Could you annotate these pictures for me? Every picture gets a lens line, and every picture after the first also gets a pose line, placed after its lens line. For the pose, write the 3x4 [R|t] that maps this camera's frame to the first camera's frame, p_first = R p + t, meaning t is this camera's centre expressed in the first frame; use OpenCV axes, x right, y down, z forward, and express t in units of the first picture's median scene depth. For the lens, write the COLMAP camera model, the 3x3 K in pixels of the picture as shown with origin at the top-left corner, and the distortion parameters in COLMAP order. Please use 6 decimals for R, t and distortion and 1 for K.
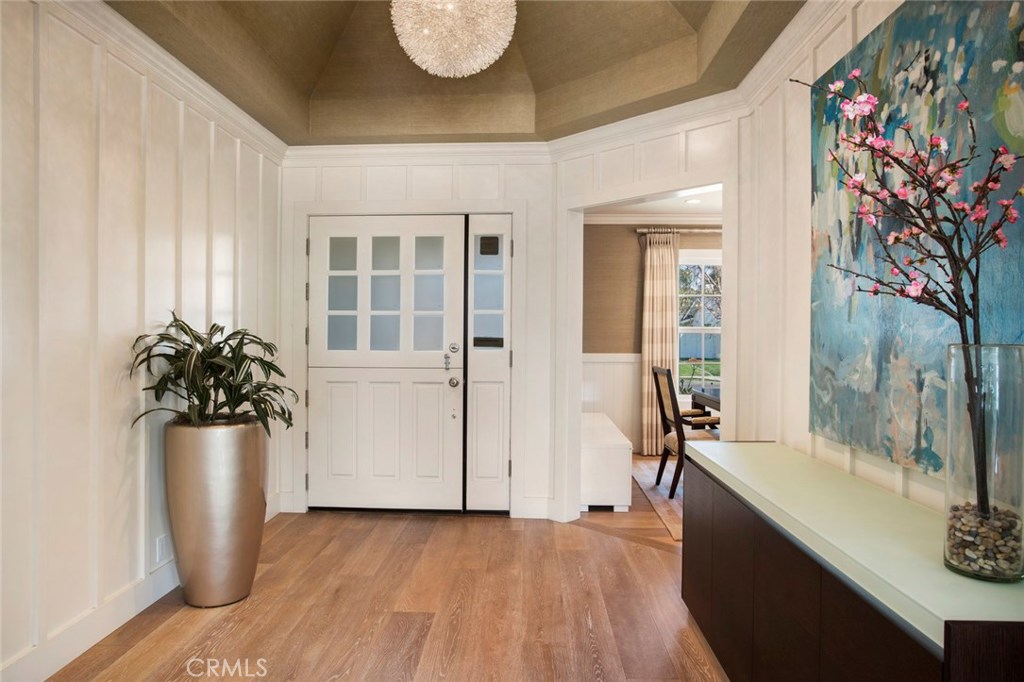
lens RADIAL K [[639.1, 0, 512.0], [0, 639.1, 341.0], [0, 0, 1]] dist [-0.000816, -0.000063]
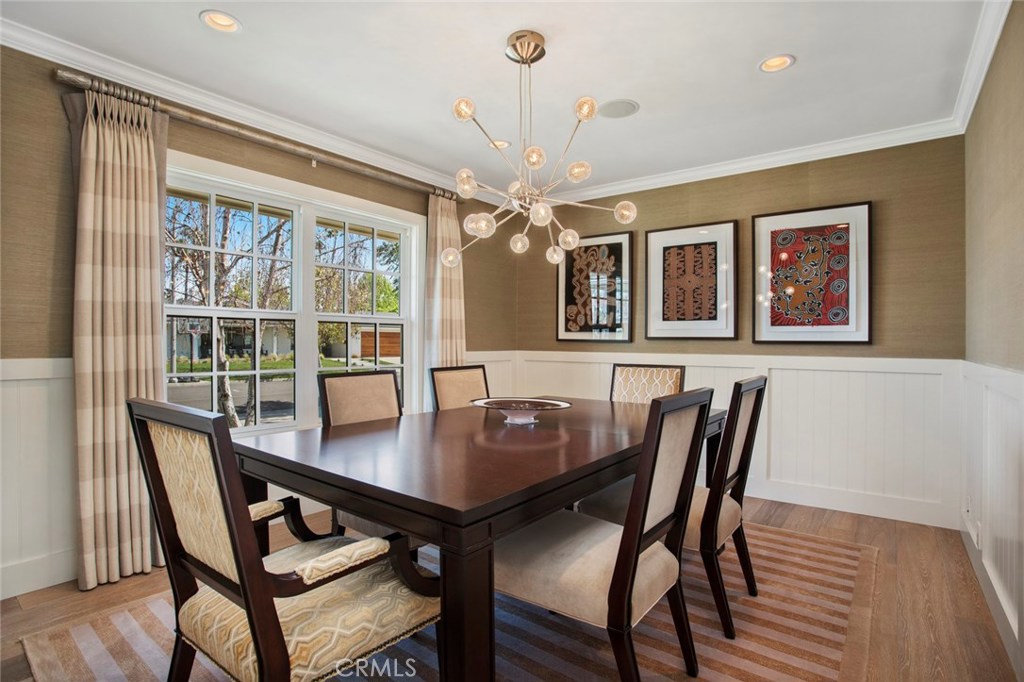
lens RADIAL K [[502.8, 0, 507.6], [0, 502.8, 347.8], [0, 0, 1]] dist [-0.065216, 0.022294]
pose [[0.595763, -0.011360, 0.803080, 0.126959], [0.018777, 0.999824, 0.000214, 0.019994], [-0.802940, 0.014952, 0.595872, 0.628134]]
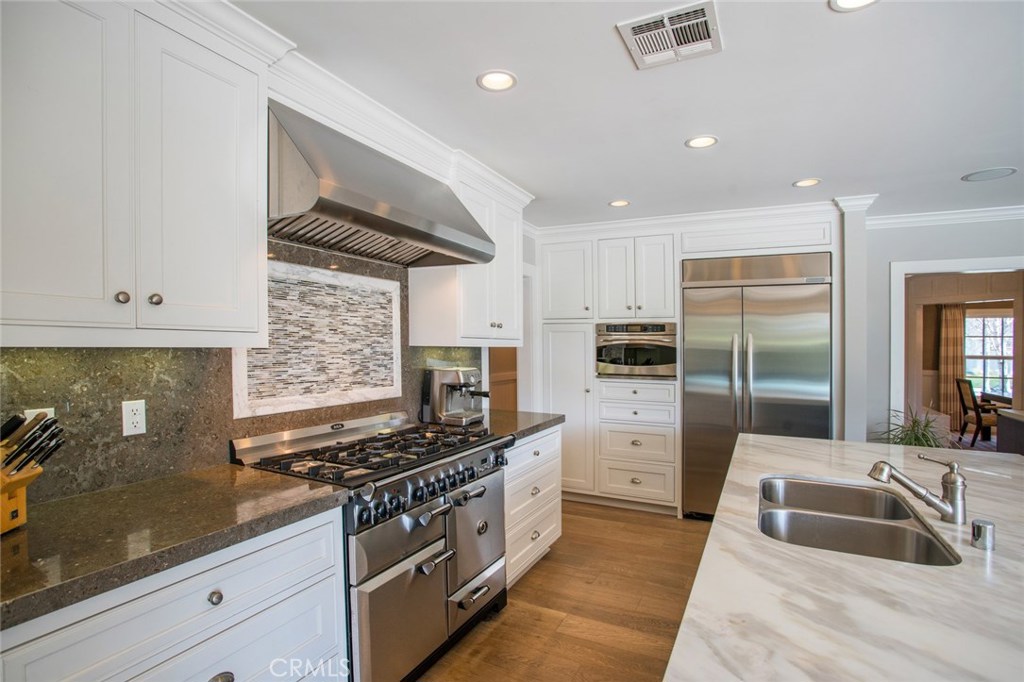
lens RADIAL K [[511.4, 0, 511.1], [0, 511.4, 367.7], [0, 0, 1]] dist [-0.067221, 0.038046]
pose [[0.903980, 0.008895, -0.427482, -0.287904], [-0.000720, 0.999814, 0.019282, -0.014223], [0.427574, -0.017123, 0.903818, -0.746594]]
